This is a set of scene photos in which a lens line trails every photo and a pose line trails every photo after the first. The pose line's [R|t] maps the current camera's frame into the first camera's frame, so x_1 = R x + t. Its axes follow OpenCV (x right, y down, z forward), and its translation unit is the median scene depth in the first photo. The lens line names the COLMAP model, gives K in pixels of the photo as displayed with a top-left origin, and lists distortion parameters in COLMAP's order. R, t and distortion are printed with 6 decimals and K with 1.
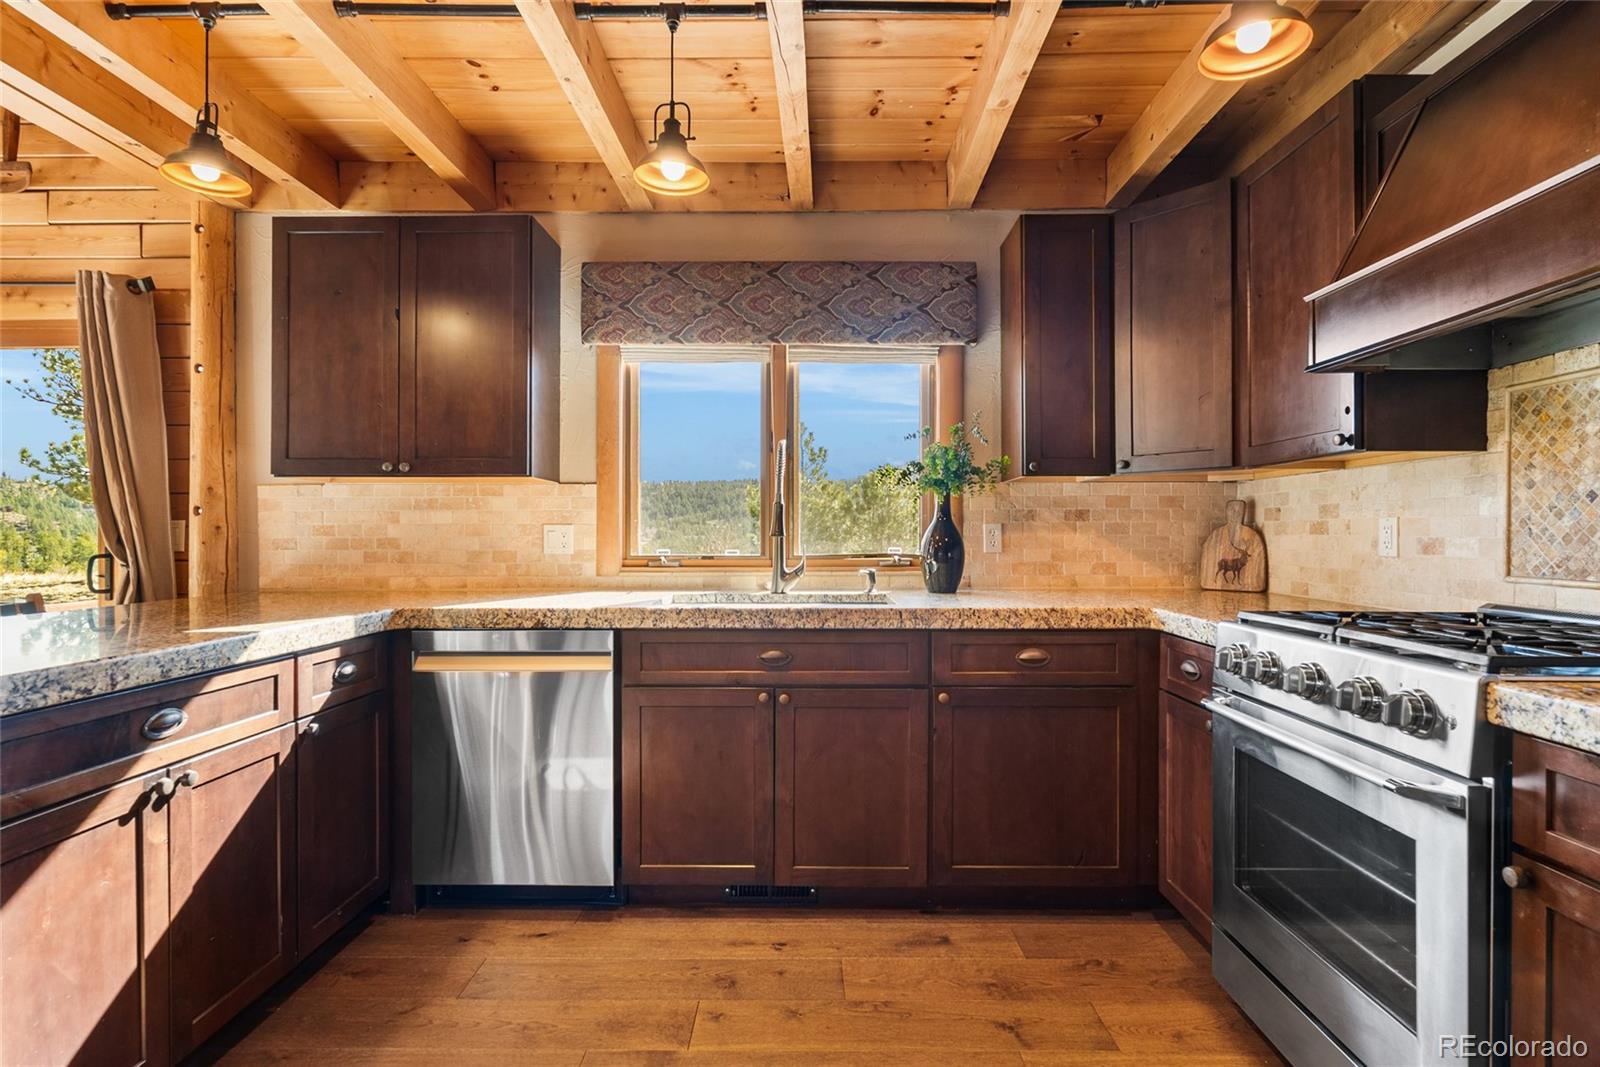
lens RADIAL K [[789.0, 0, 798.6], [0, 789.0, 529.7], [0, 0, 1]] dist [-0.004996, -0.000299]
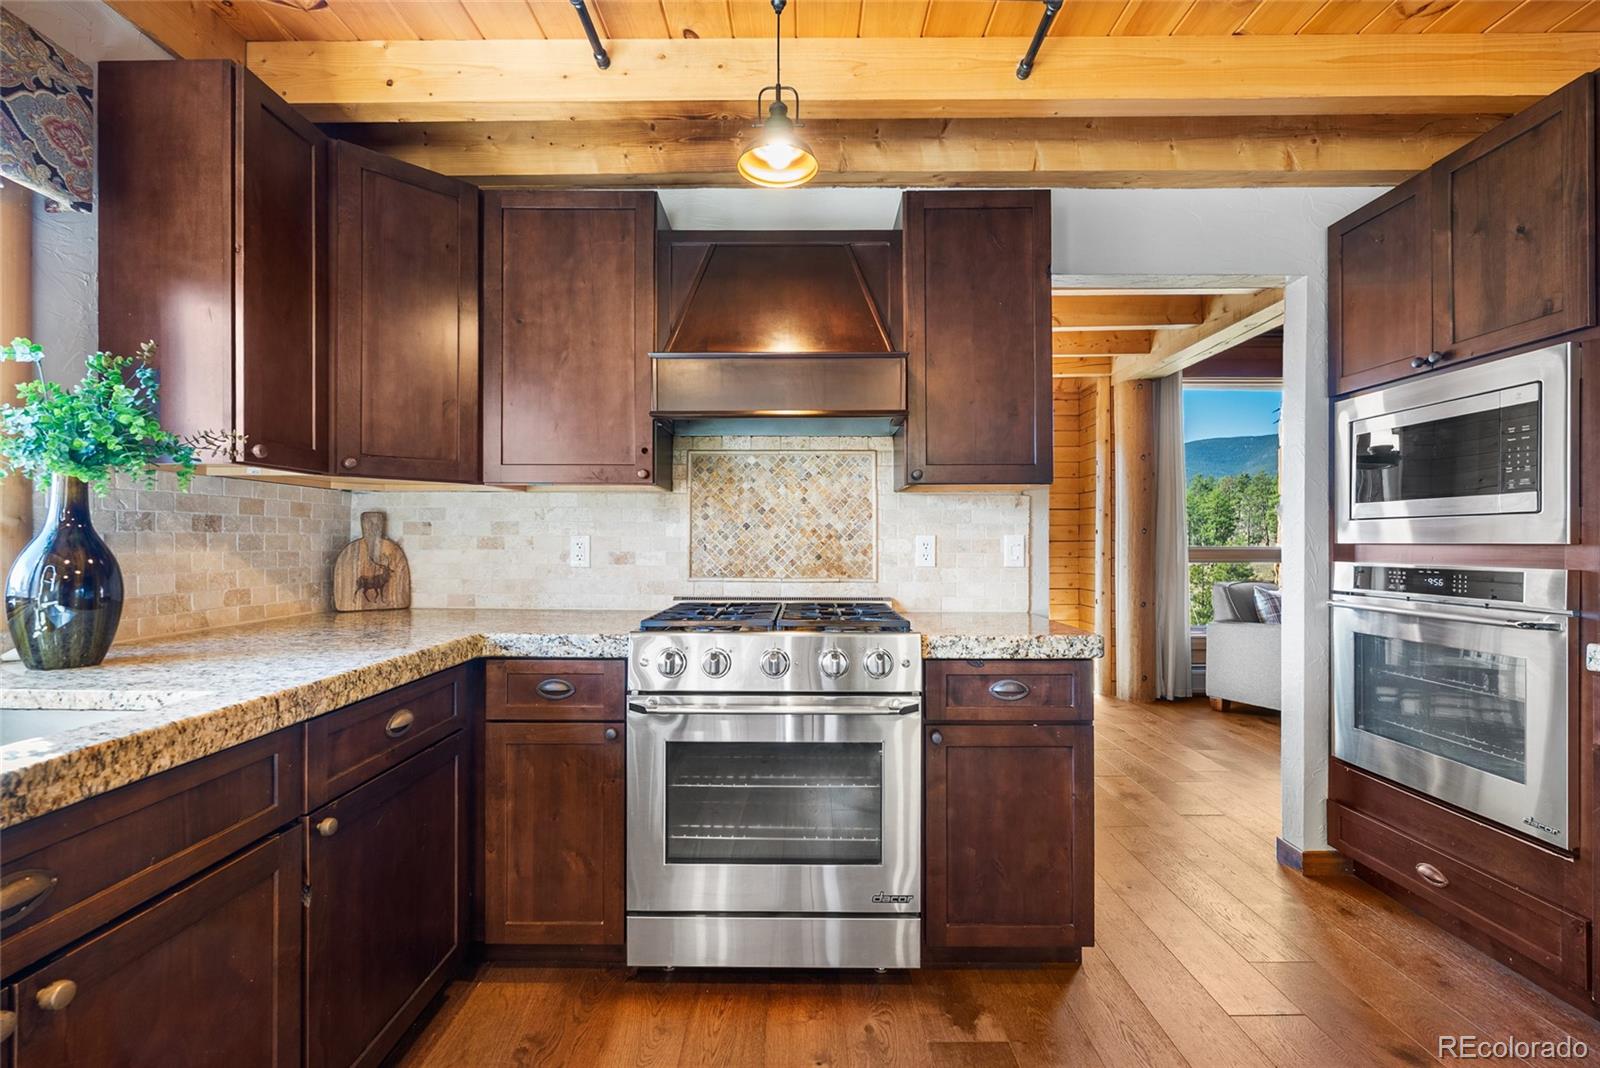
lens RADIAL K [[715.3, 0, 799.1], [0, 715.3, 539.9], [0, 0, 1]] dist [-0.004507, -0.000510]
pose [[-0.008819, 0.002566, 0.999958, -0.337423], [-0.007385, 0.999969, -0.002631, -0.007250], [-0.999934, -0.007408, -0.008800, 0.590250]]
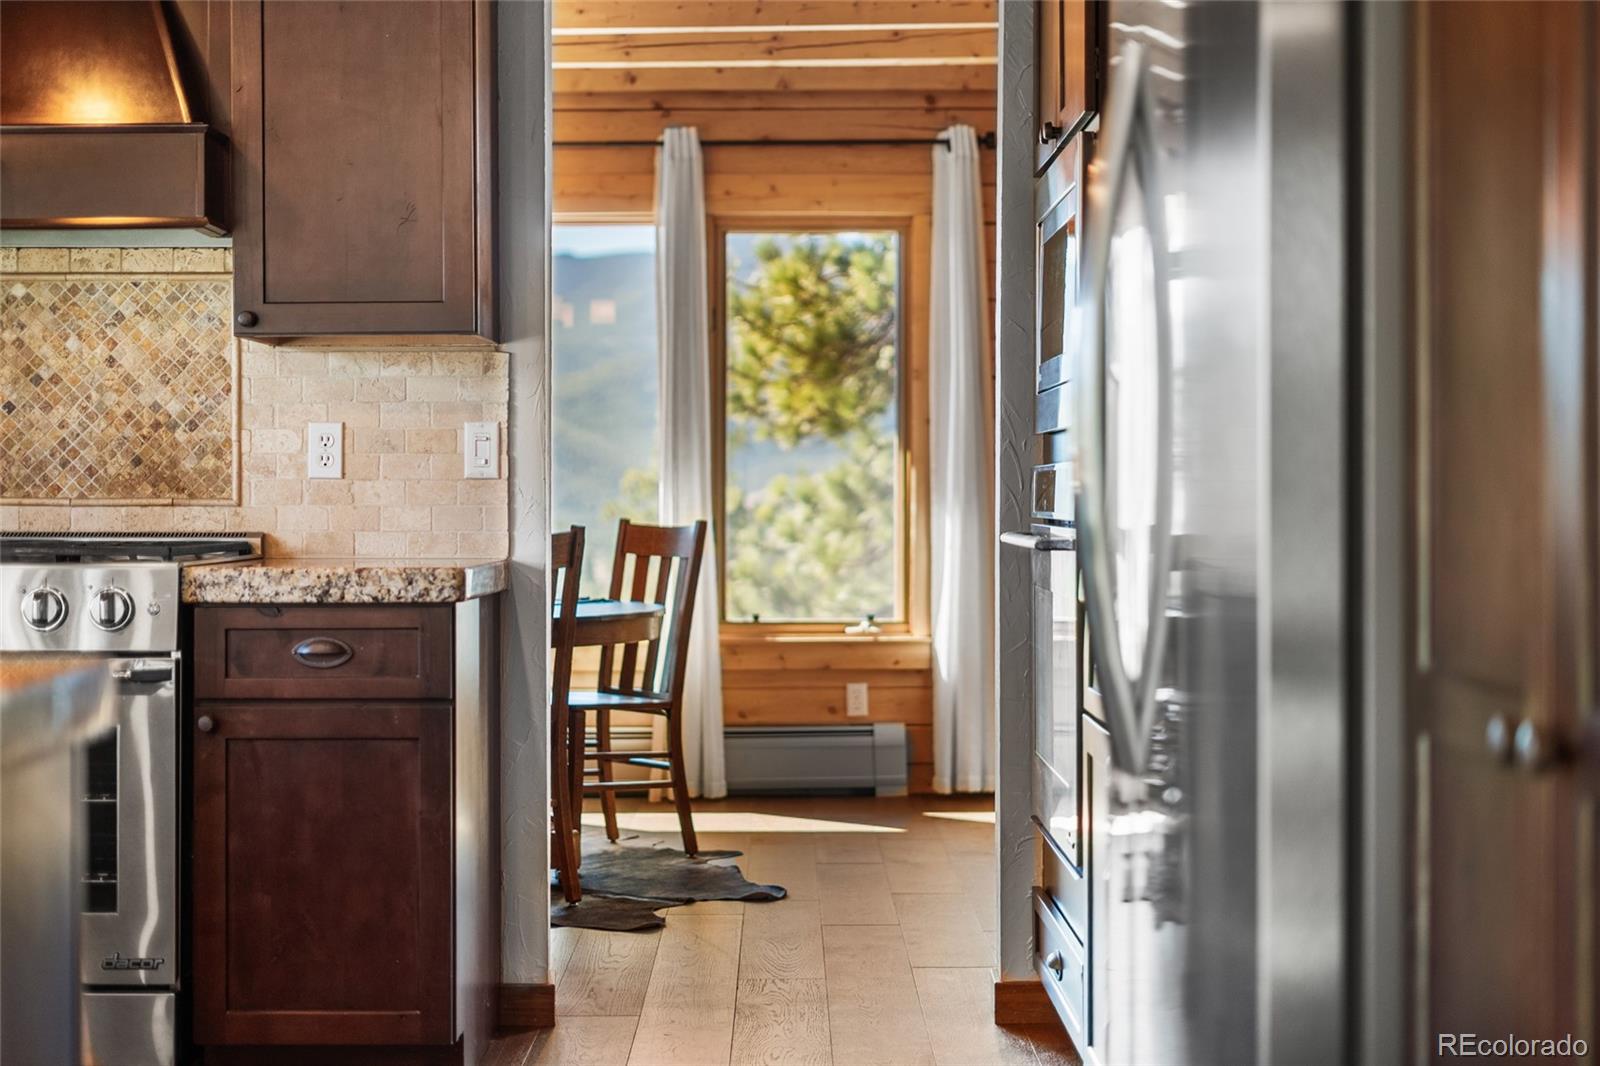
lens RADIAL K [[2367.8, 0, 744.5], [0, 2367.8, 479.2], [0, 0, 1]] dist [0.024329, 0.063822]
pose [[-0.000697, 0.002601, 0.999996, -1.215173], [-0.005099, 0.999984, -0.002605, 0.030463], [-0.999987, -0.005101, -0.000684, 0.074982]]
